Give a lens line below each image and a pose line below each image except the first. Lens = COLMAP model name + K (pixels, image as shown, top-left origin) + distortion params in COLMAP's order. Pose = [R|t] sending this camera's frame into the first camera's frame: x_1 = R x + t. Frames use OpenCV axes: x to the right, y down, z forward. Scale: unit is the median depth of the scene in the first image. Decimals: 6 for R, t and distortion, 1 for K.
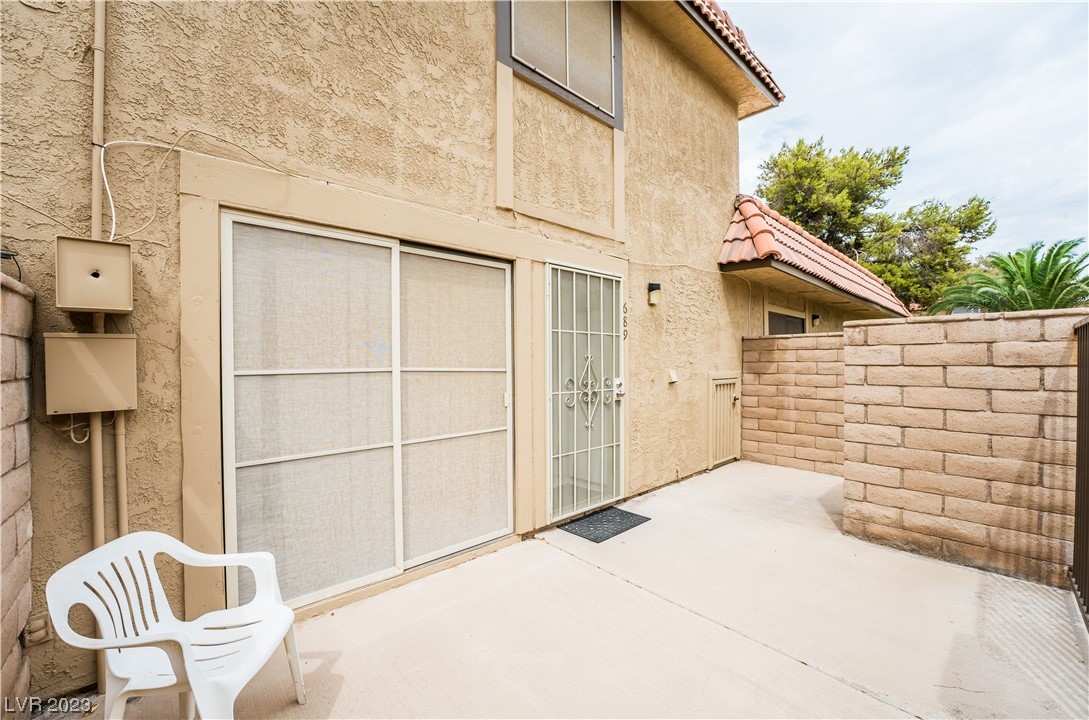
lens RADIAL K [[441.7, 0, 540.1], [0, 441.7, 366.3], [0, 0, 1]] dist [-0.028136, 0.003286]
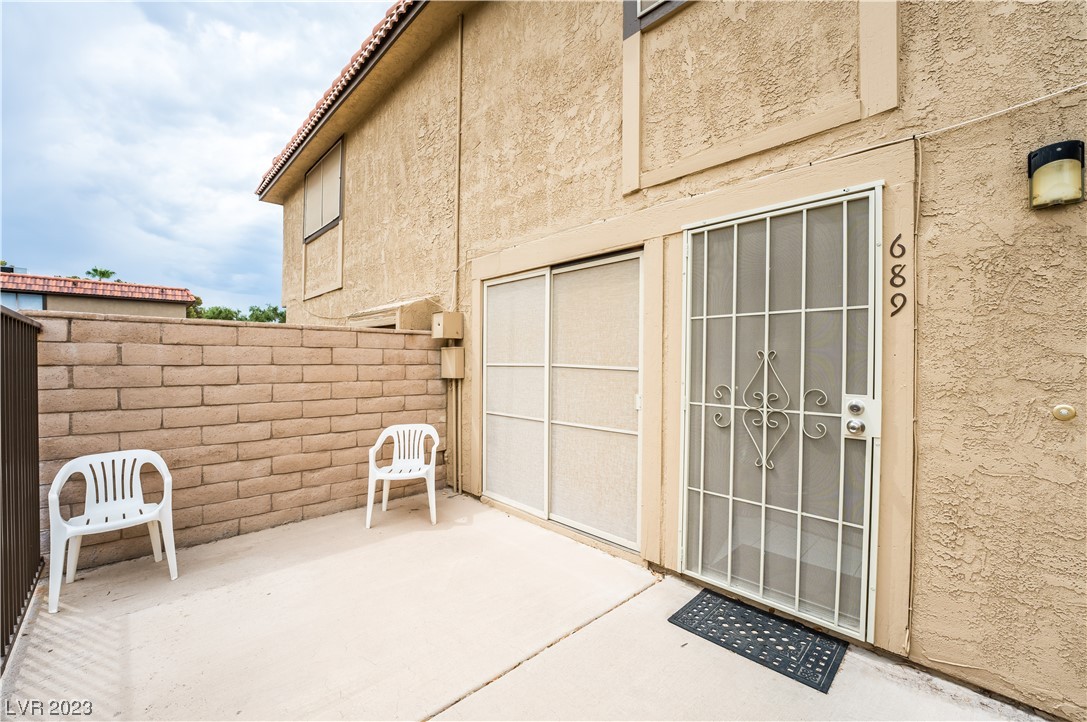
lens RADIAL K [[440.9, 0, 541.4], [0, 440.9, 363.0], [0, 0, 1]] dist [-0.028136, 0.003286]
pose [[0.013448, 0.015198, -0.999794, 0.794512], [-0.013289, 0.999799, 0.015019, -0.014614], [0.999821, 0.013085, 0.013647, 0.765099]]
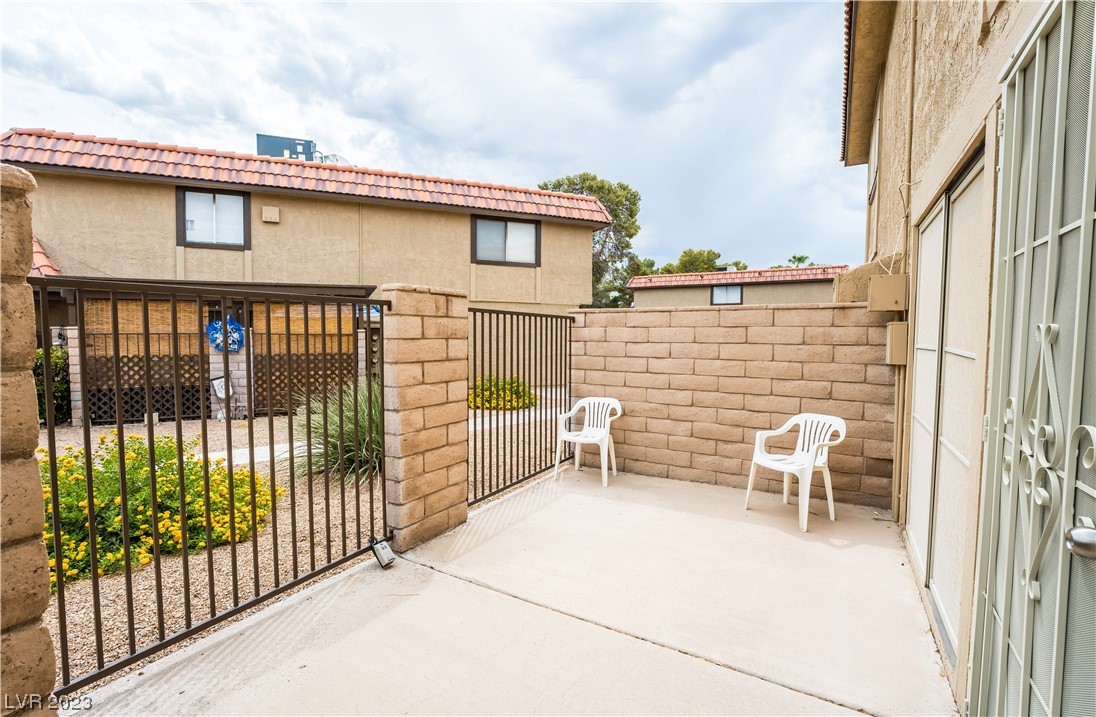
lens RADIAL K [[491.2, 0, 546.7], [0, 491.2, 355.7], [0, 0, 1]] dist [-0.004325, -0.000179]
pose [[-0.955508, 0.017577, -0.294439, 0.531718], [0.001710, 0.998536, 0.054060, -0.024769], [0.294959, 0.051151, -0.954140, 1.331976]]
